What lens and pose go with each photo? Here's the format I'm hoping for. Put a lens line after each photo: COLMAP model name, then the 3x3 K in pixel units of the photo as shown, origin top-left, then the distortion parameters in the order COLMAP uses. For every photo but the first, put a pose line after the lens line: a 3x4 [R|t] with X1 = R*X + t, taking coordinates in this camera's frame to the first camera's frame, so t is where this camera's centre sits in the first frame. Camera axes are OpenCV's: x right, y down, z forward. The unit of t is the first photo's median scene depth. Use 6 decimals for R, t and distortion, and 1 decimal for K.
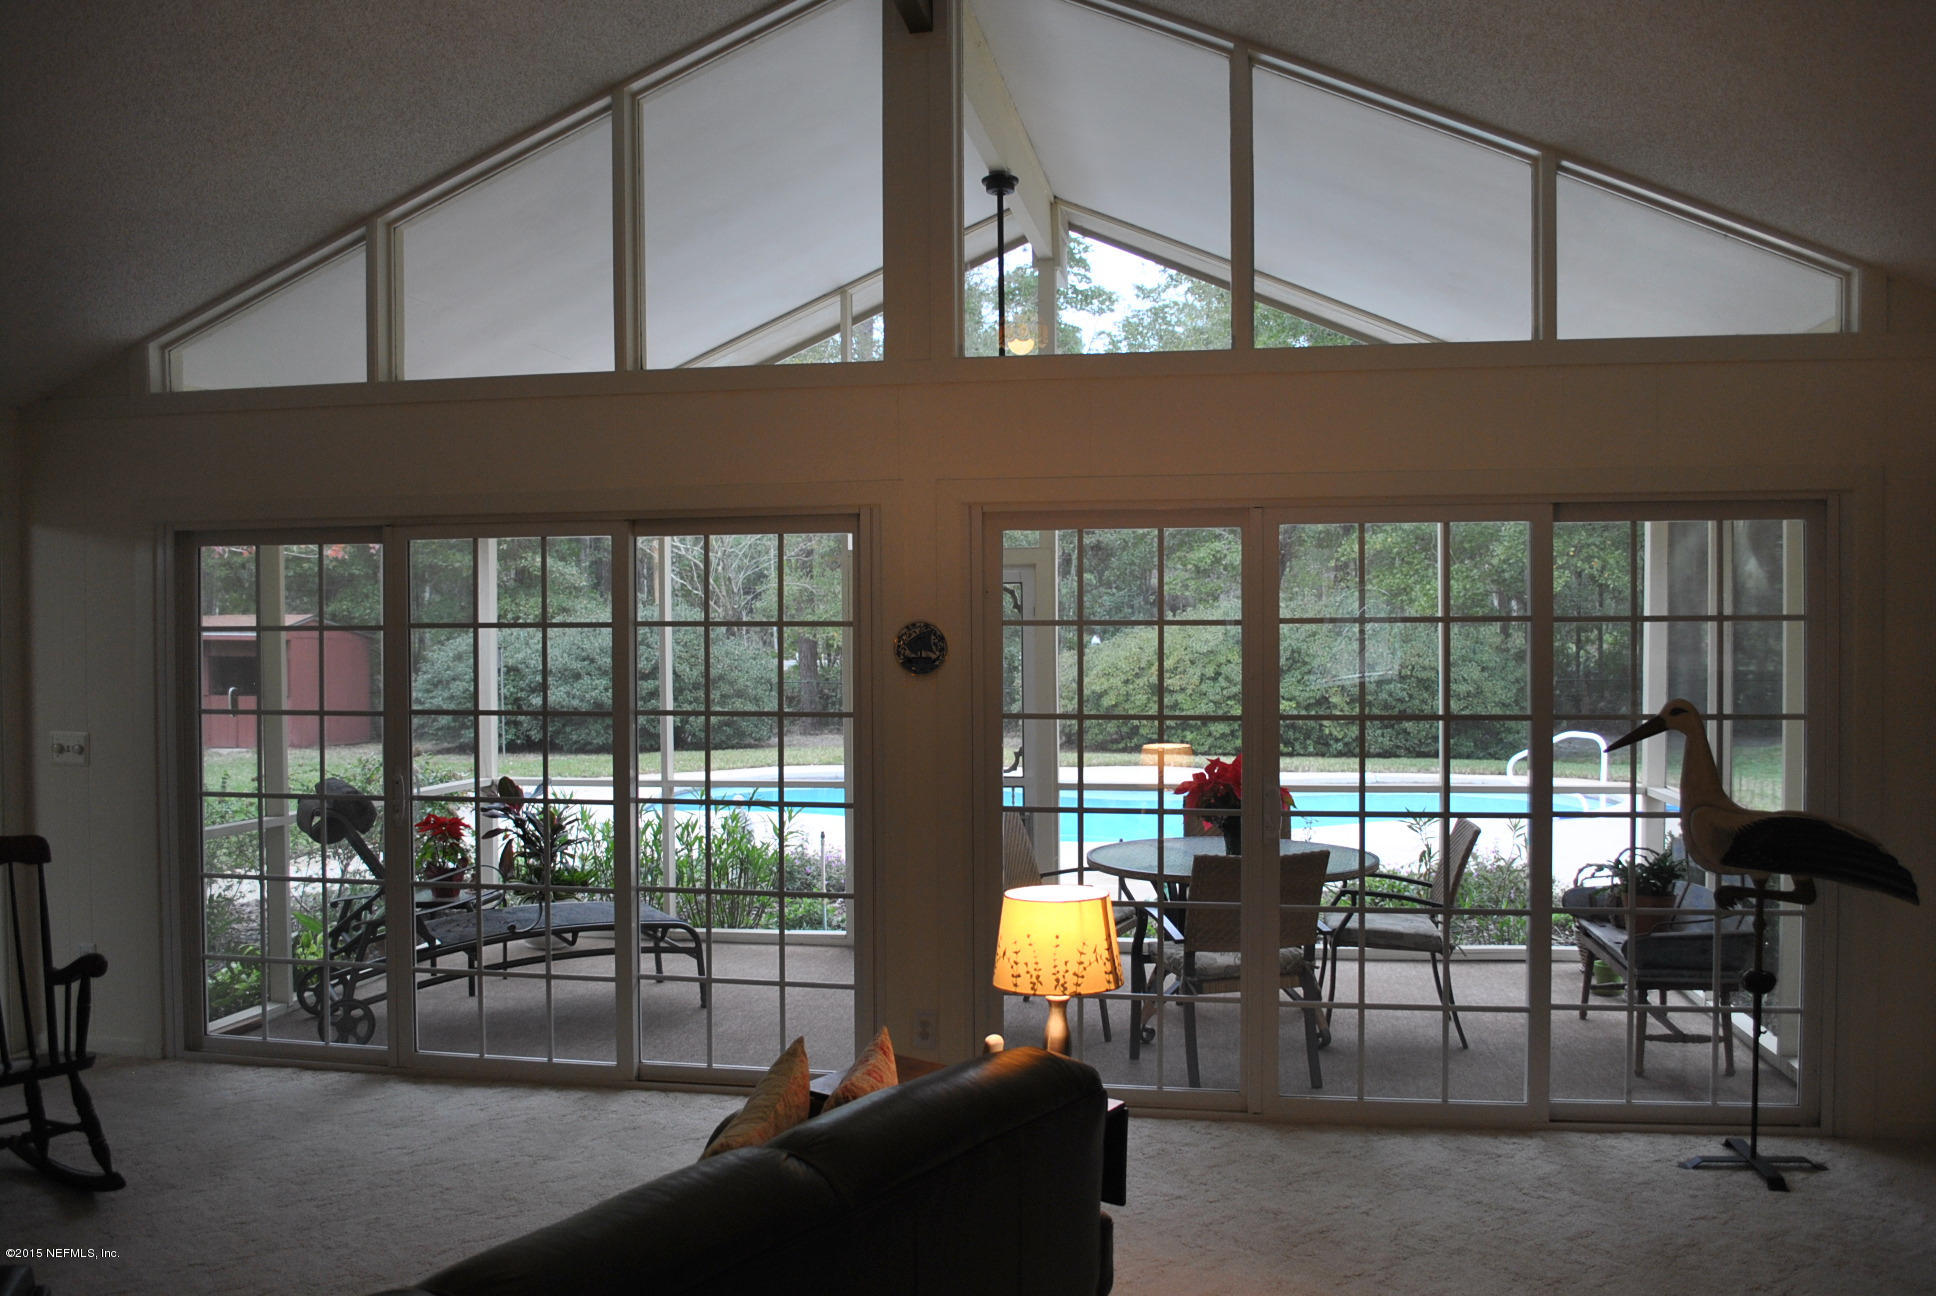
lens RADIAL K [[1575.1, 0, 969.5], [0, 1575.1, 648.1], [0, 0, 1]] dist [-0.071187, 0.001314]
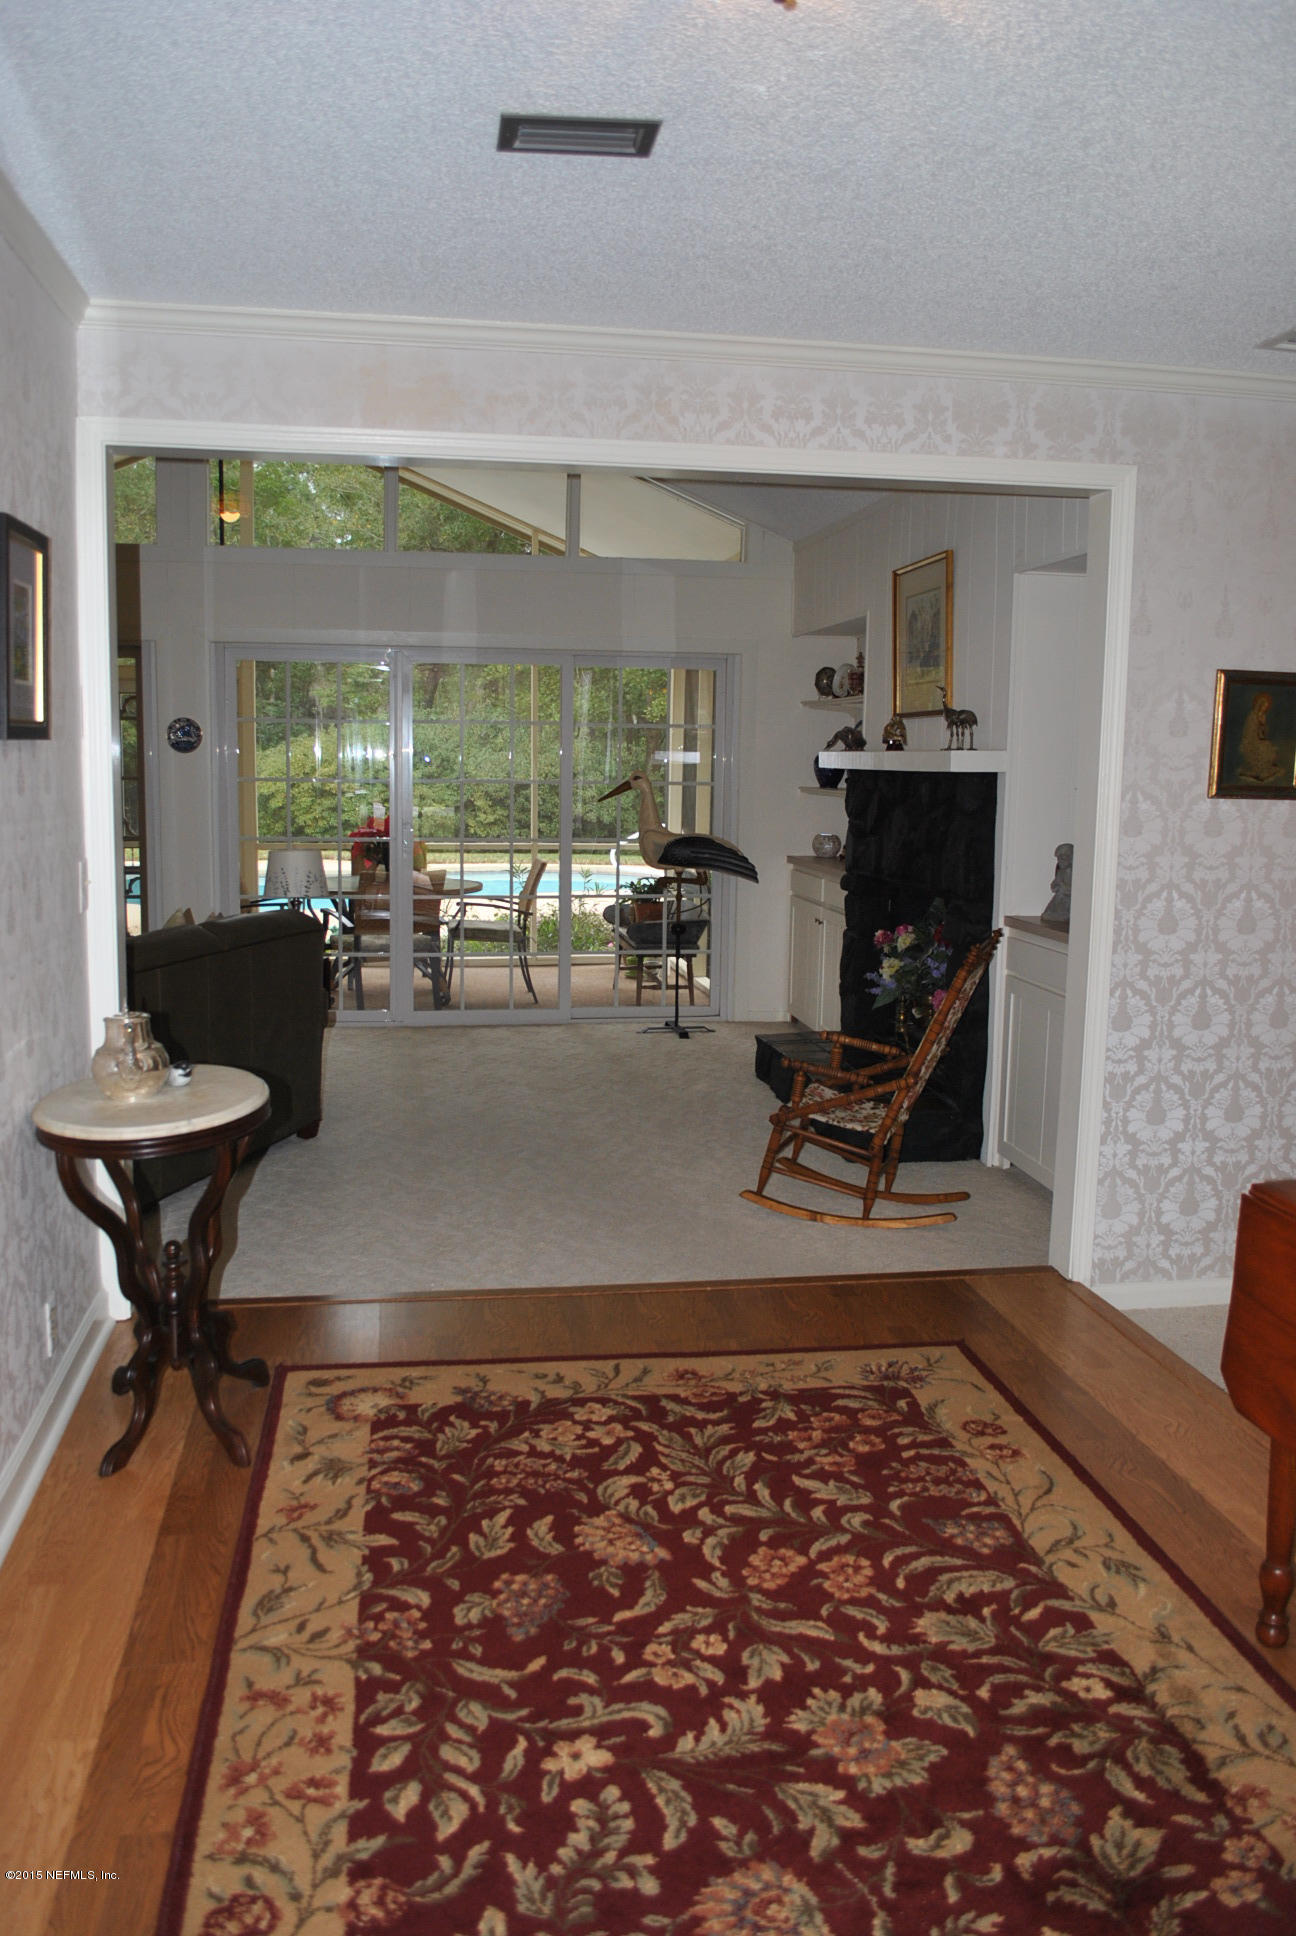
lens RADIAL K [[1575.1, 0, 646.7], [0, 1575.1, 964.2], [0, 0, 1]] dist [-0.071187, 0.001314]
pose [[0.947115, -0.023538, 0.320031, -0.034569], [-0.017317, 0.992104, 0.124217, 0.008936], [-0.320428, -0.123190, 0.939228, -0.220900]]
